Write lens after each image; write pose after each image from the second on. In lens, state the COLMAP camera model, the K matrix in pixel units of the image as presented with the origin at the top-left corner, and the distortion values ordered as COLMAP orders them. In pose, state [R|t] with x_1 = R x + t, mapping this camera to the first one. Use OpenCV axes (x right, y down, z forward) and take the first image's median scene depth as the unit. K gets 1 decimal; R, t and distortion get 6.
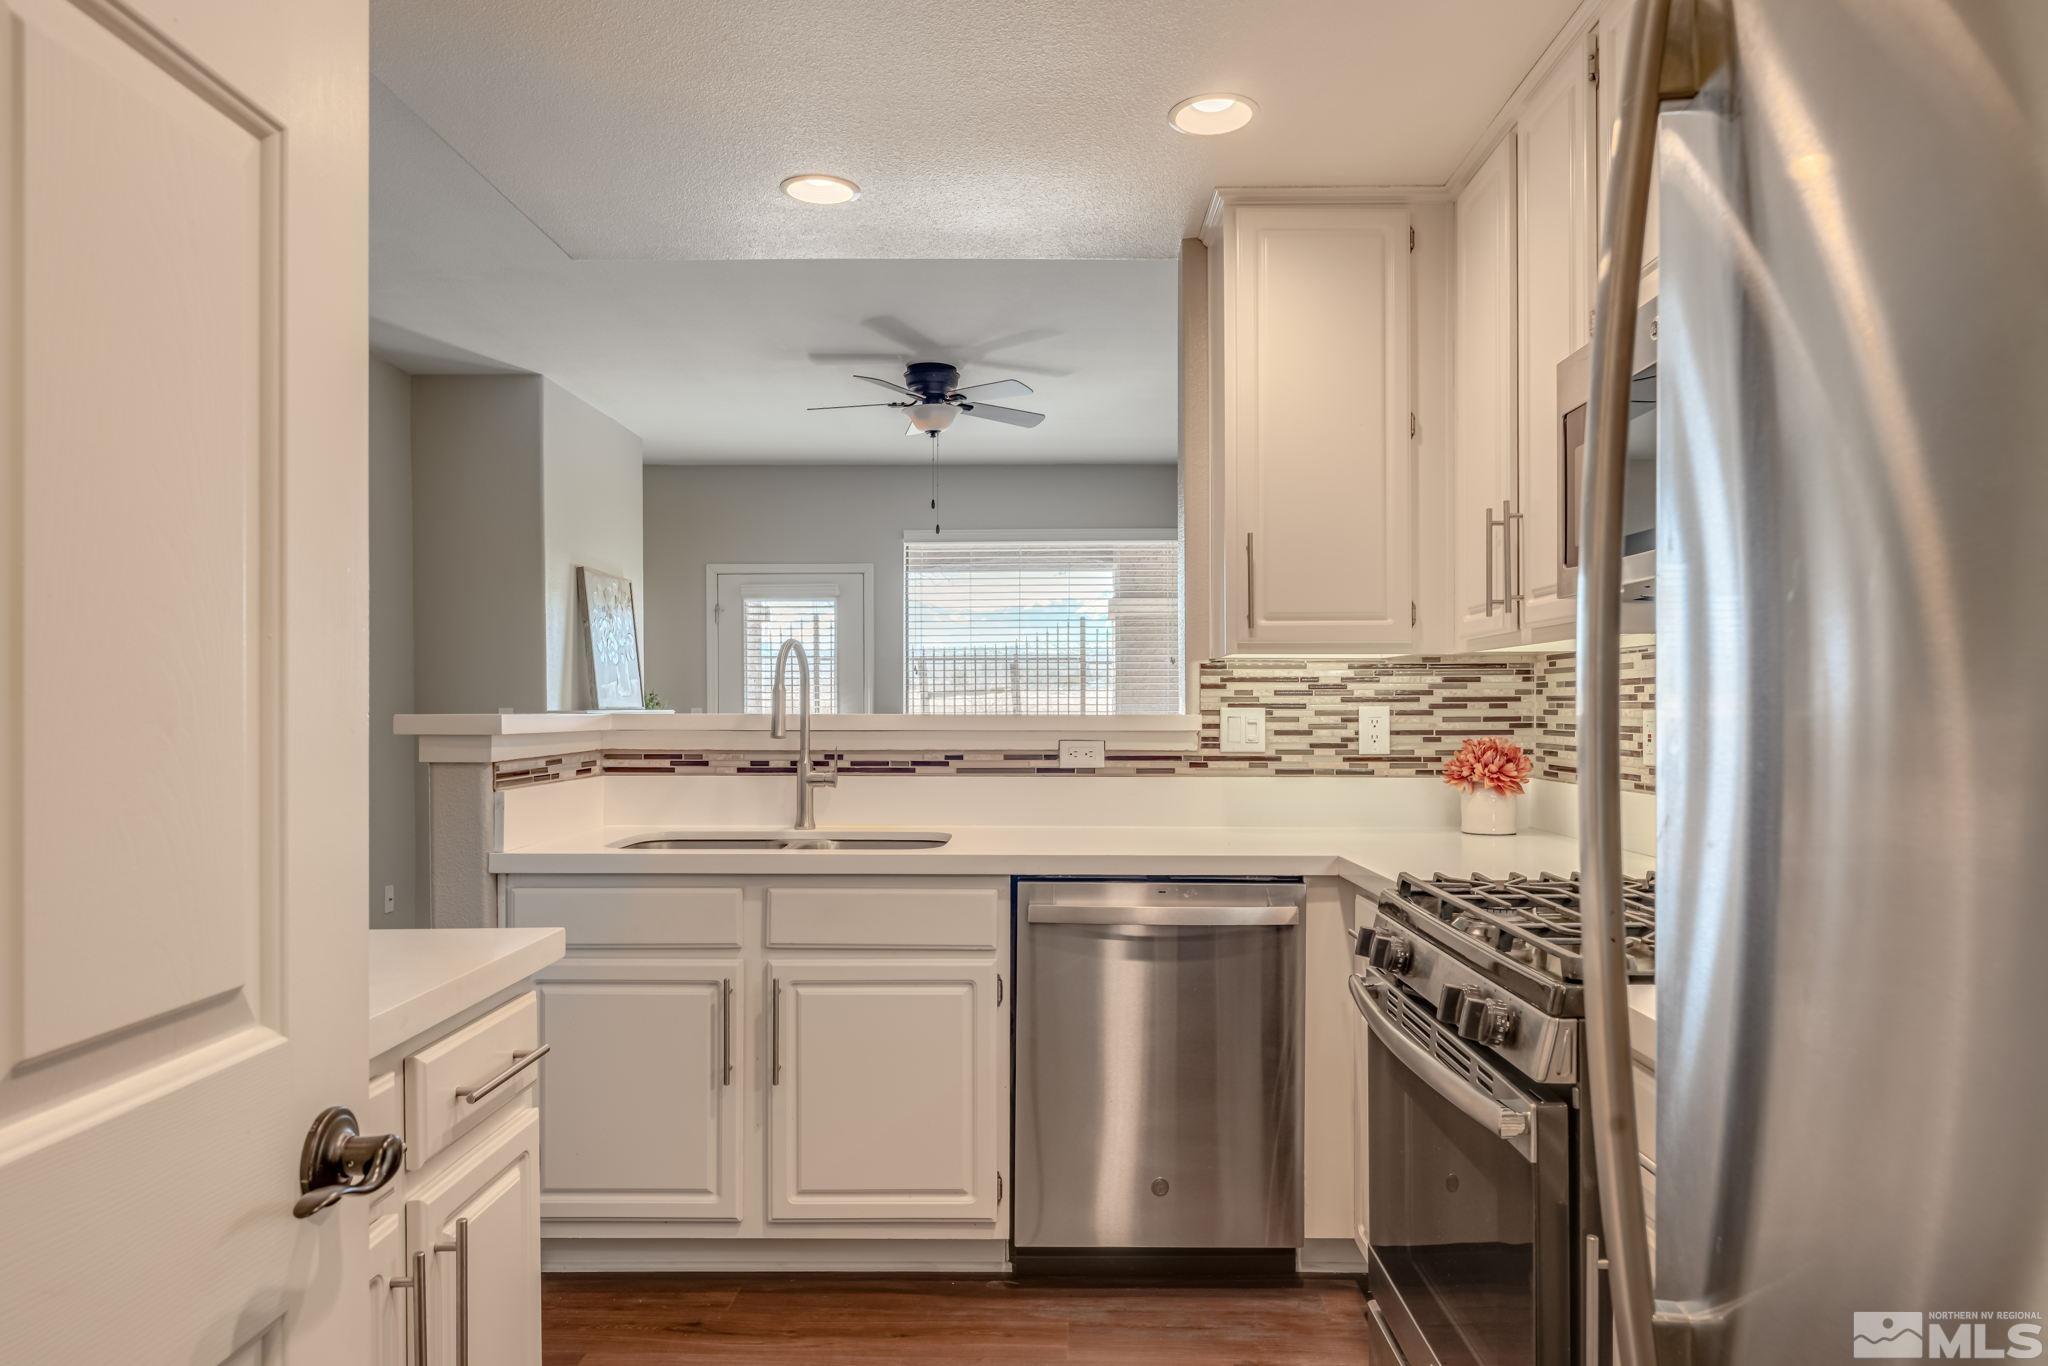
lens RADIAL K [[1258.4, 0, 1026.2], [0, 1258.4, 700.7], [0, 0, 1]] dist [-0.001775, -0.000355]
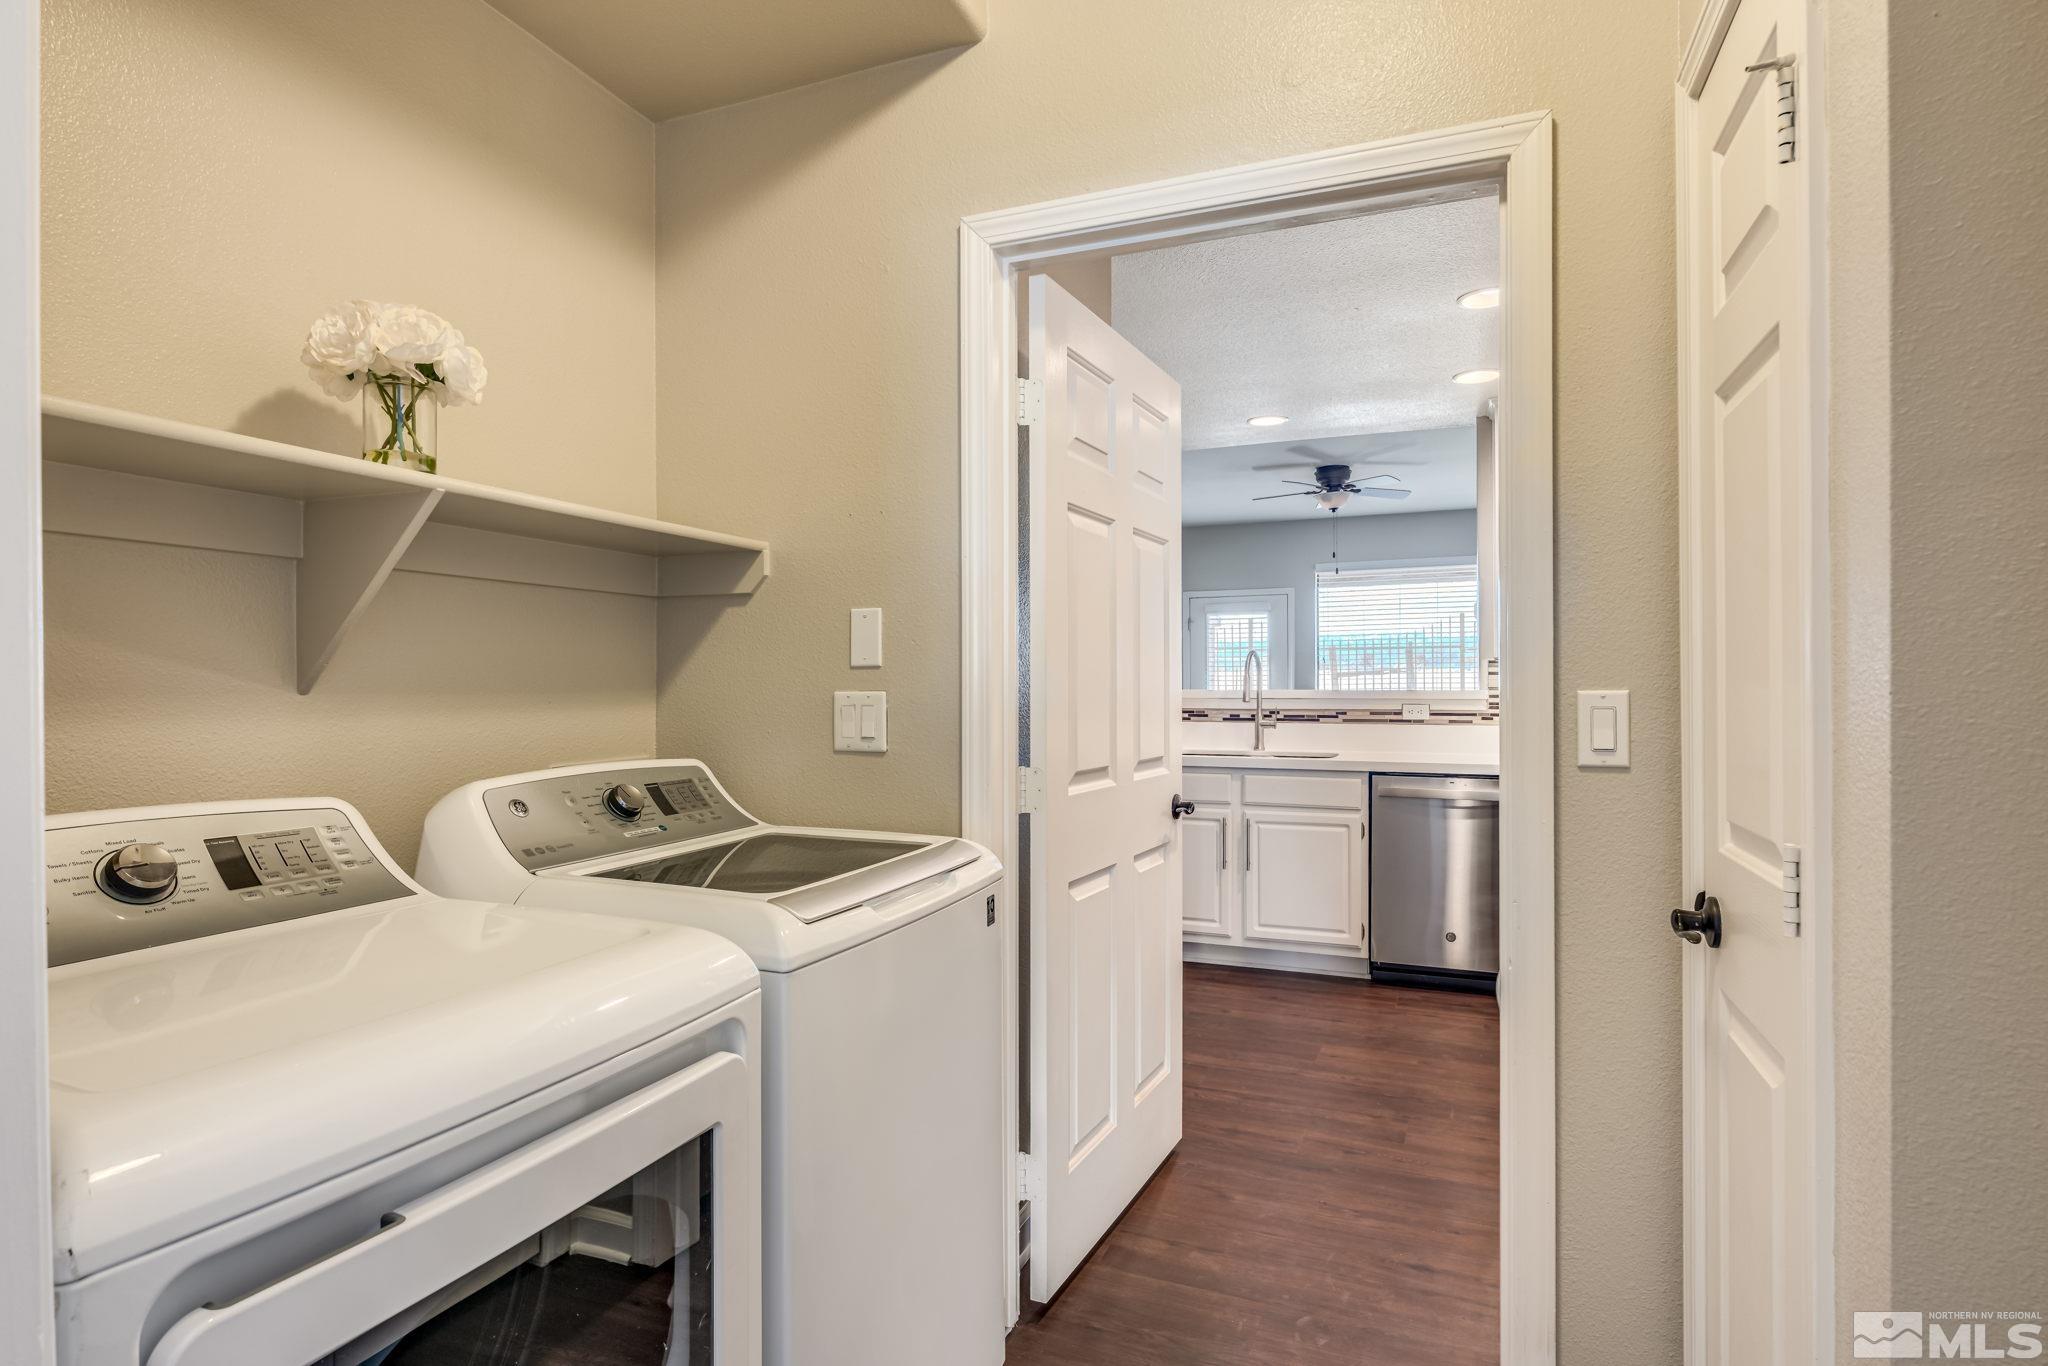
lens RADIAL K [[1022.0, 0, 1024.0], [0, 1022.0, 683.0], [0, 0, 1]] dist [-0.016571, -0.000091]
pose [[0.929080, -0.003893, -0.369859, 0.063314], [0.005040, 0.999985, 0.002133, -0.004621], [0.369845, -0.003846, 0.929086, -0.552827]]
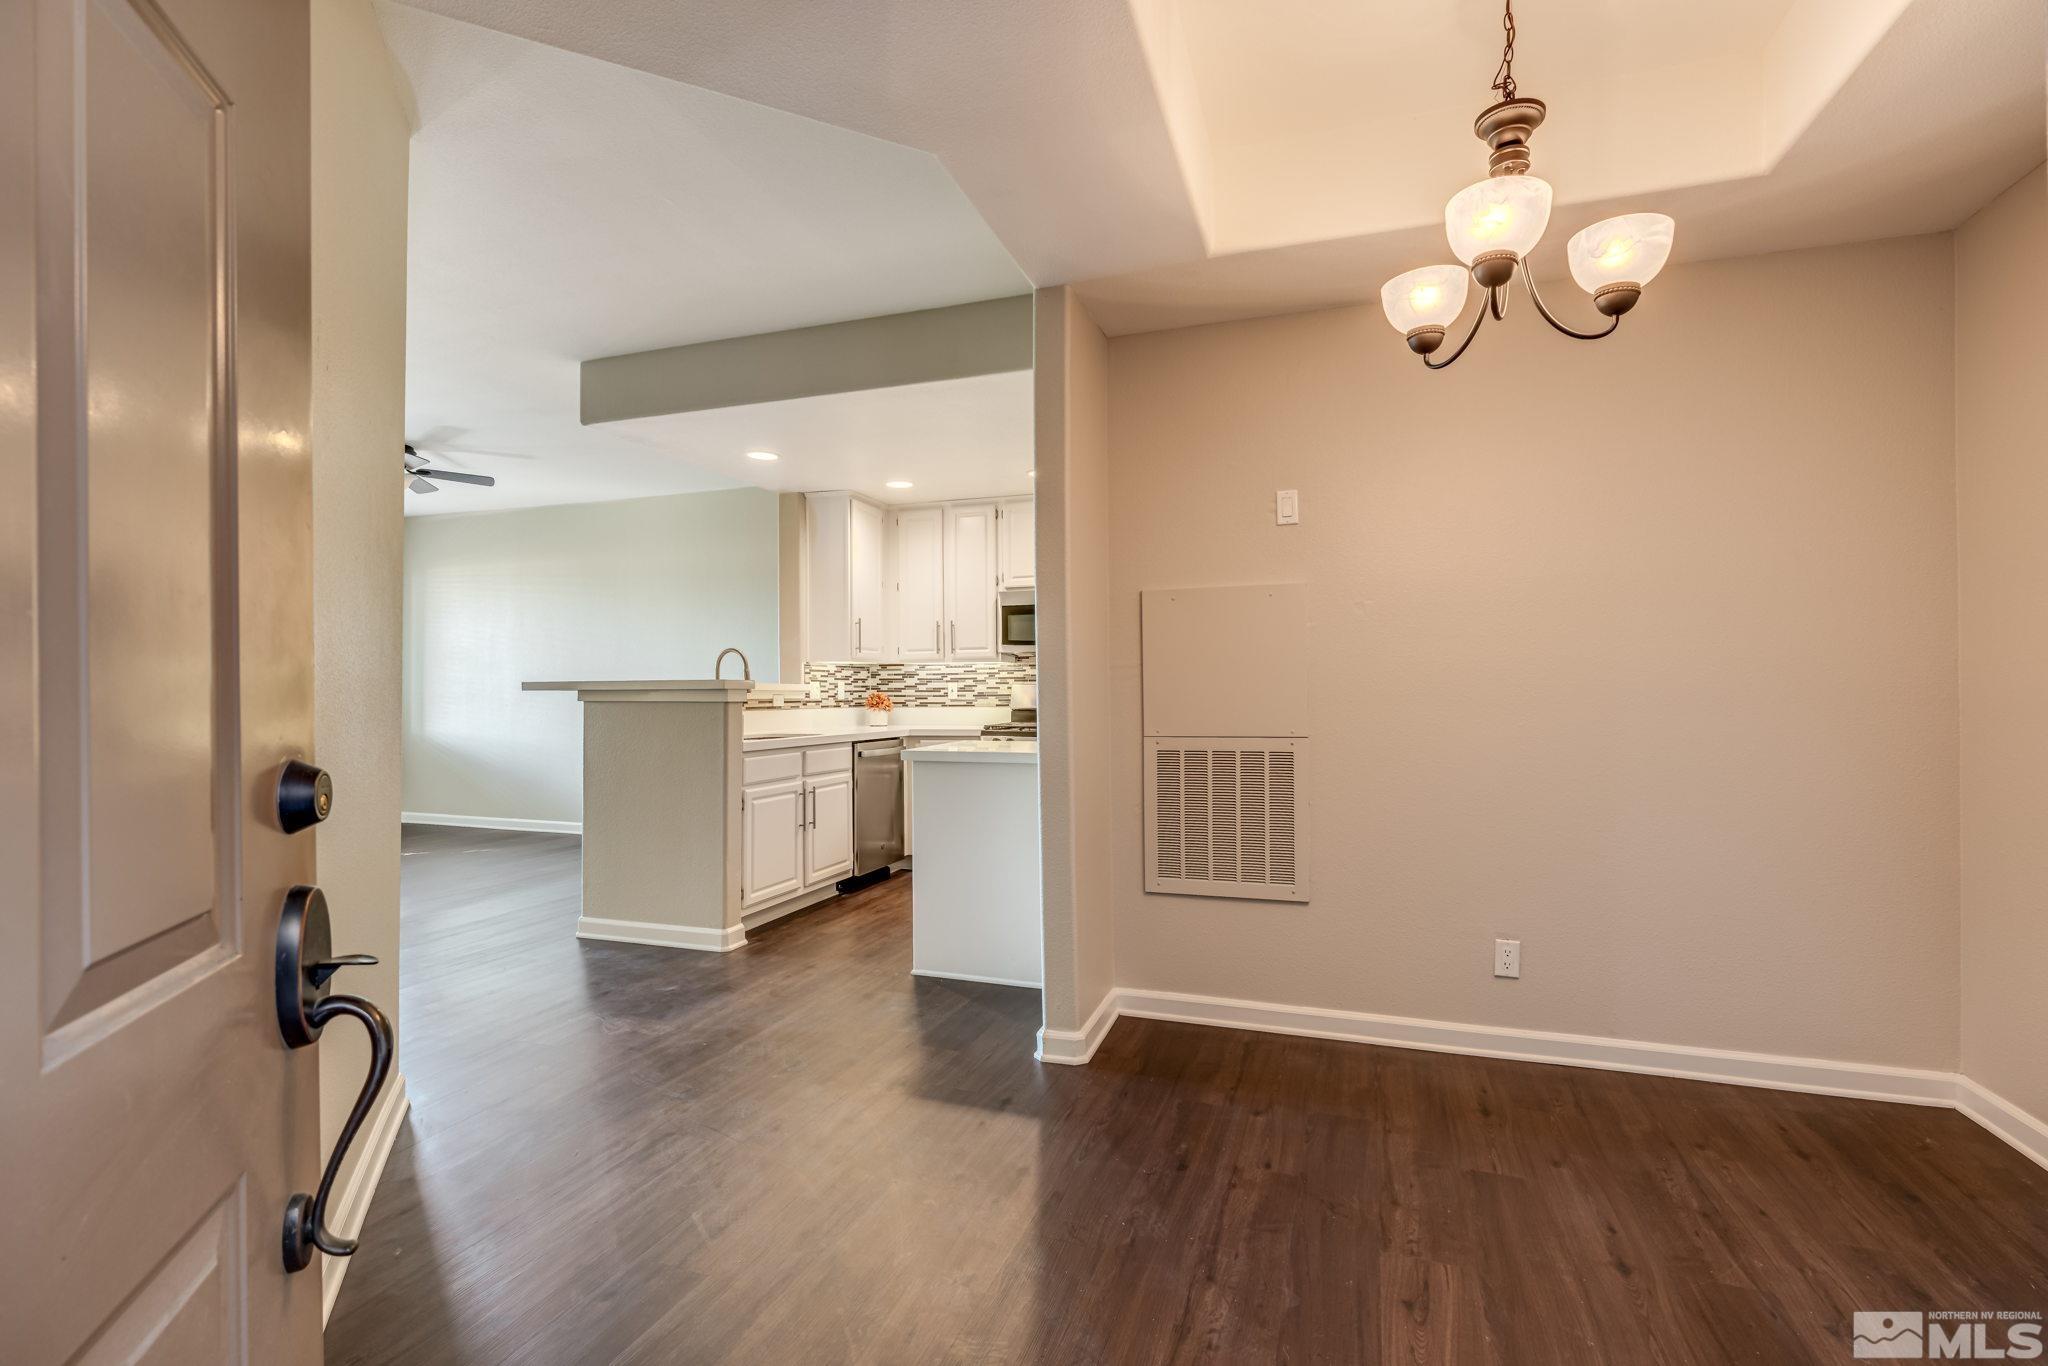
lens RADIAL K [[935.5, 0, 1011.3], [0, 935.5, 695.0], [0, 0, 1]] dist [-0.001139, 0.000251]
pose [[0.316544, -0.002999, 0.948573, -1.497414], [-0.000696, 0.999994, 0.003394, 0.025944], [-0.948578, -0.001734, 0.316540, 0.030064]]
